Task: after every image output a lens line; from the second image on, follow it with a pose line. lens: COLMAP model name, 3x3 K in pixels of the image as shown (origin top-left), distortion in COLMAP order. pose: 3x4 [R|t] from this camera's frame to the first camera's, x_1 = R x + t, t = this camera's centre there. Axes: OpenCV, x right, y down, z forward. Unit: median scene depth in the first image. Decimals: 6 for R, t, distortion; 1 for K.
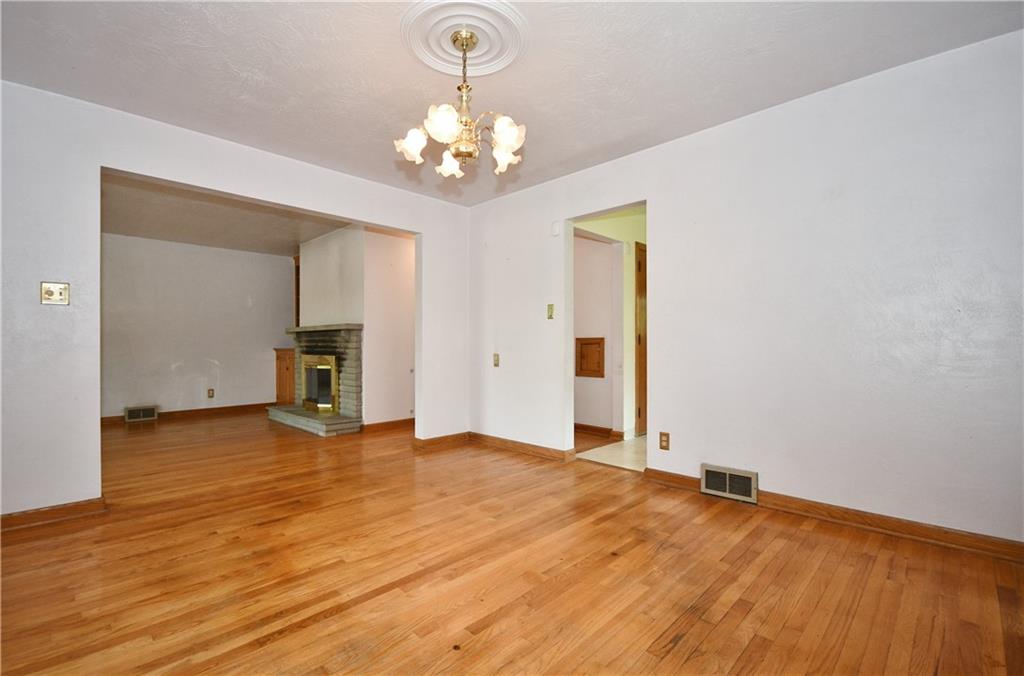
lens RADIAL K [[453.5, 0, 512.5], [0, 453.5, 340.2], [0, 0, 1]] dist [-0.008977, -0.001979]
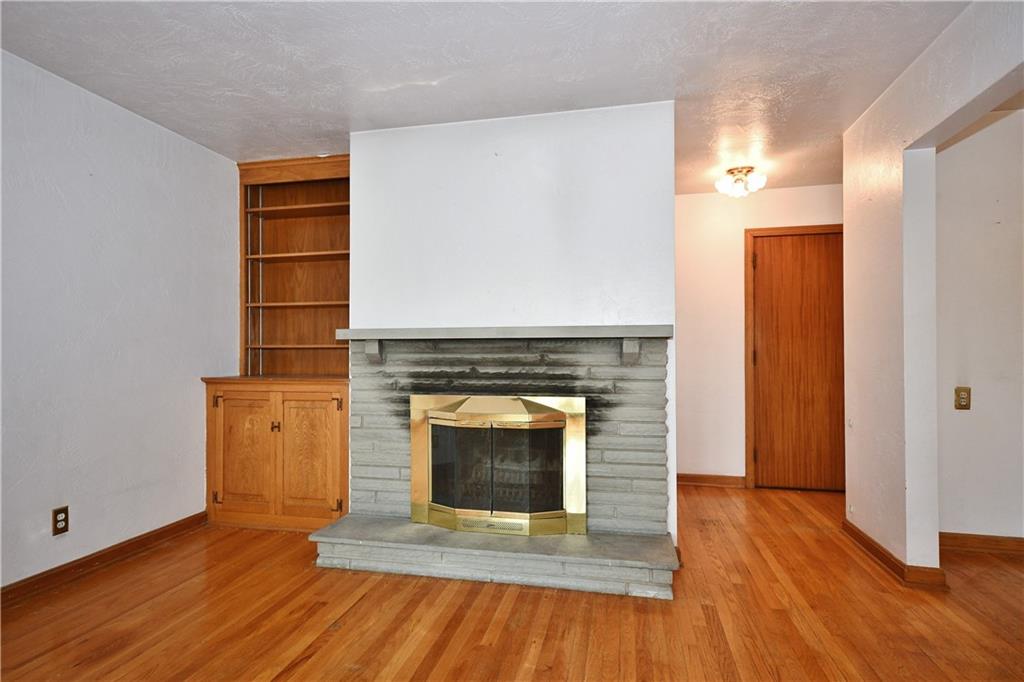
lens RADIAL K [[529.6, 0, 512.1], [0, 529.6, 342.2], [0, 0, 1]] dist [0.016468, 0.002057]
pose [[0.849465, 0.021757, 0.527196, -0.689084], [-0.007874, 0.999561, -0.028564, -0.003481], [-0.527586, 0.020112, 0.849263, 0.567309]]
